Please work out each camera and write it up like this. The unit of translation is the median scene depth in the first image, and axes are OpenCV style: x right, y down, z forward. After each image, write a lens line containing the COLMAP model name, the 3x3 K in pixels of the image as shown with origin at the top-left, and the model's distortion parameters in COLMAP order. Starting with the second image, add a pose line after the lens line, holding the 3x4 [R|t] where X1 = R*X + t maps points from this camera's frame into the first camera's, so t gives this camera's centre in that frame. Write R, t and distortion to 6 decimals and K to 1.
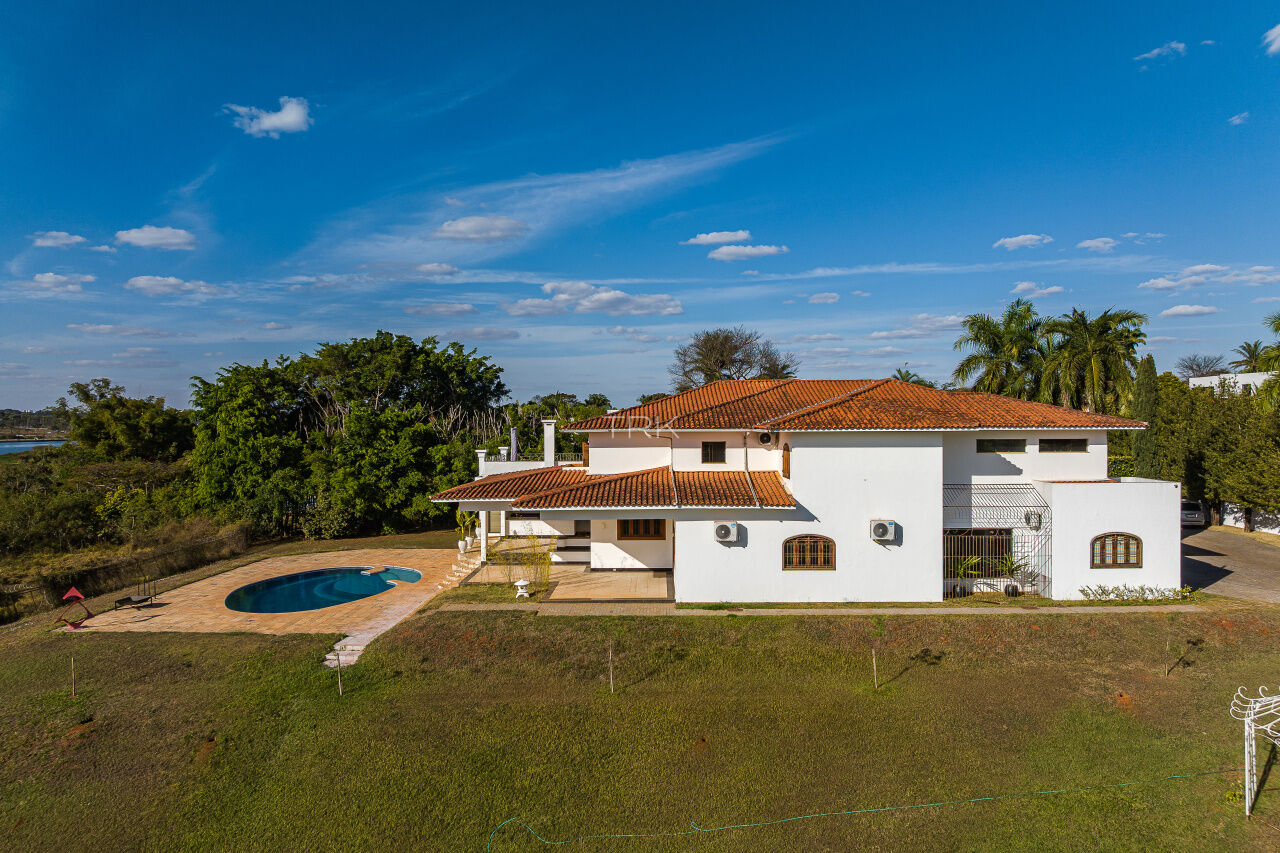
lens RADIAL K [[894.2, 0, 639.8], [0, 894.2, 415.2], [0, 0, 1]] dist [-0.040534, 0.001703]
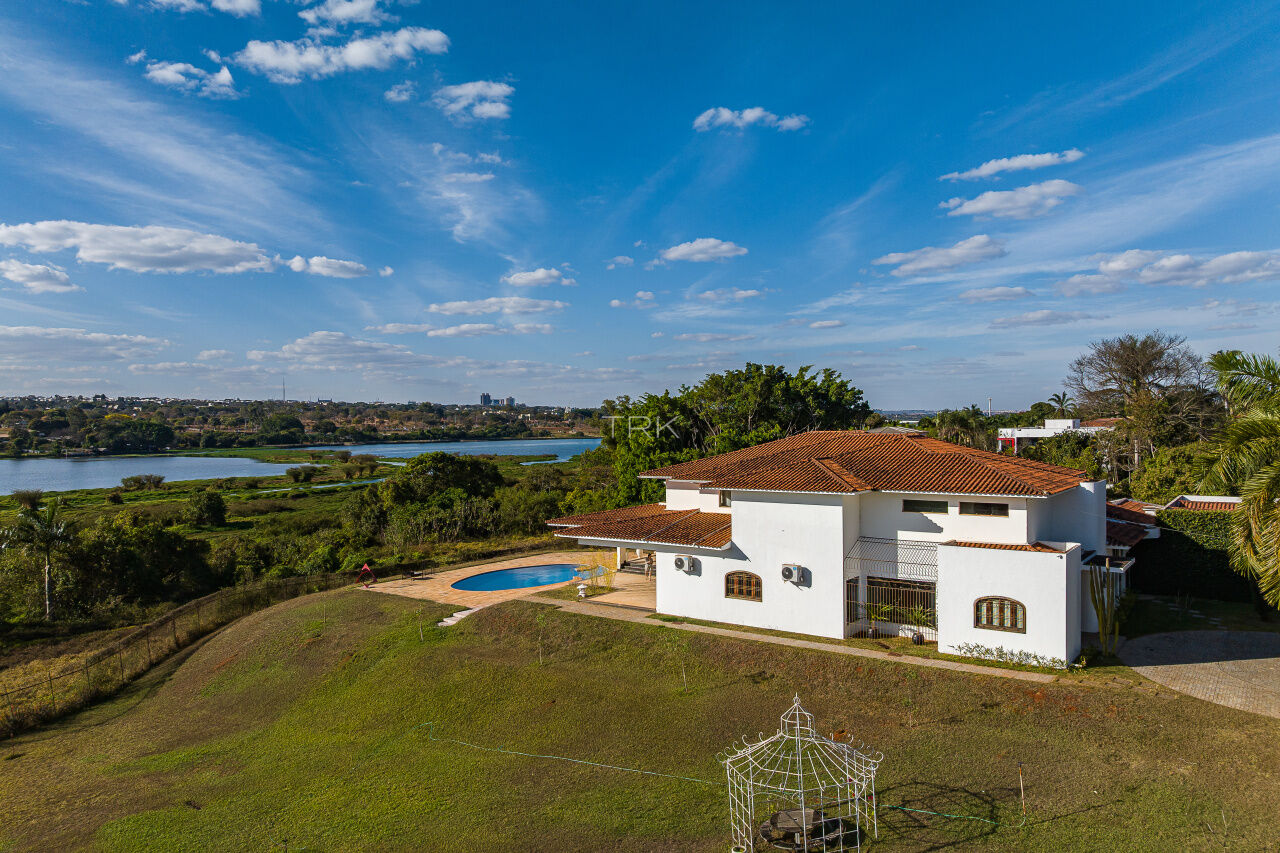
lens RADIAL K [[894.2, 0, 639.8], [0, 894.2, 415.2], [0, 0, 1]] dist [-0.040534, 0.001703]
pose [[0.814629, -0.009110, -0.579911, 0.757606], [0.012253, 0.999924, 0.001505, -0.083697], [0.579853, -0.008332, 0.814679, -0.094462]]
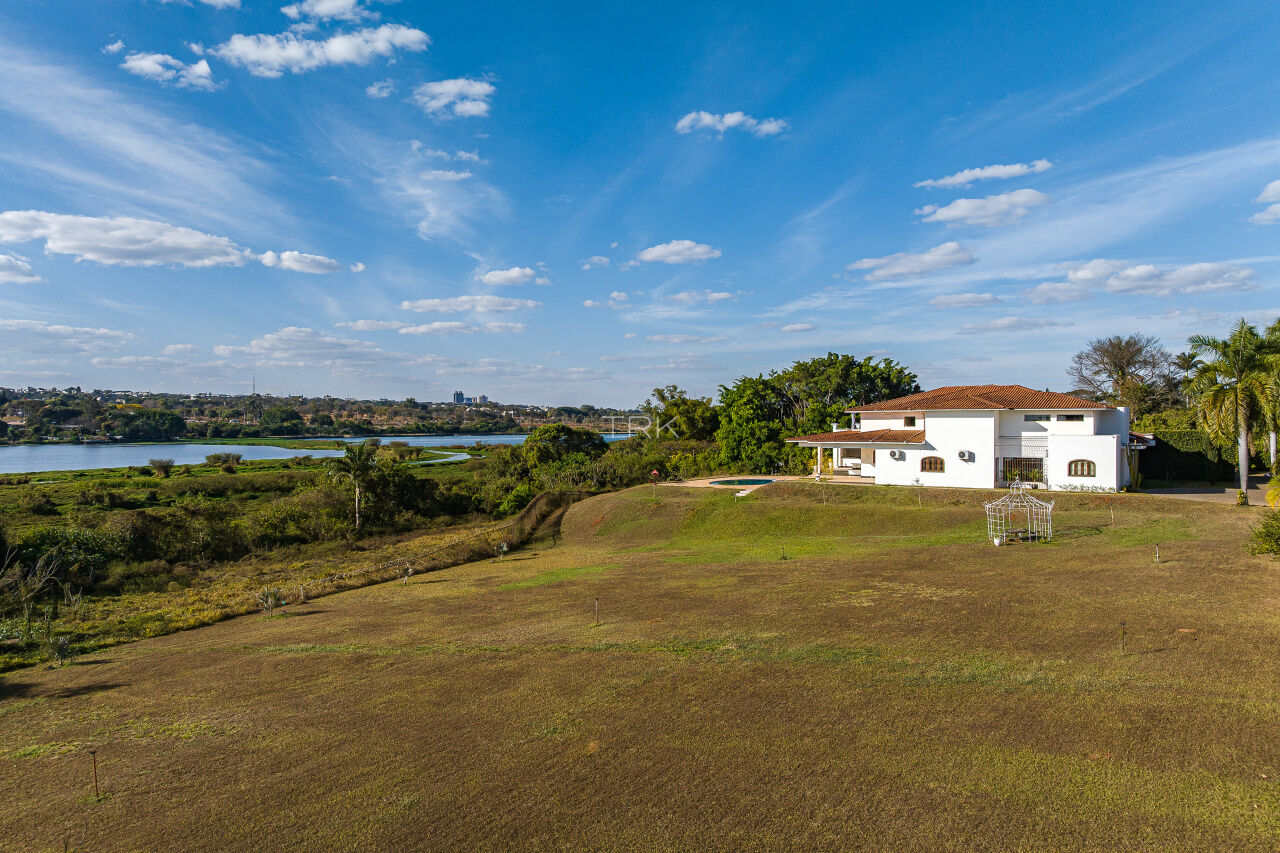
lens RADIAL K [[887.0, 0, 642.4], [0, 887.0, 426.2], [0, 0, 1]] dist [-0.036861, -0.001163]
pose [[0.833201, 0.007624, -0.552918, 0.772227], [0.000359, 0.999897, 0.014329, 0.024245], [0.552970, -0.012138, 0.833113, -1.202612]]
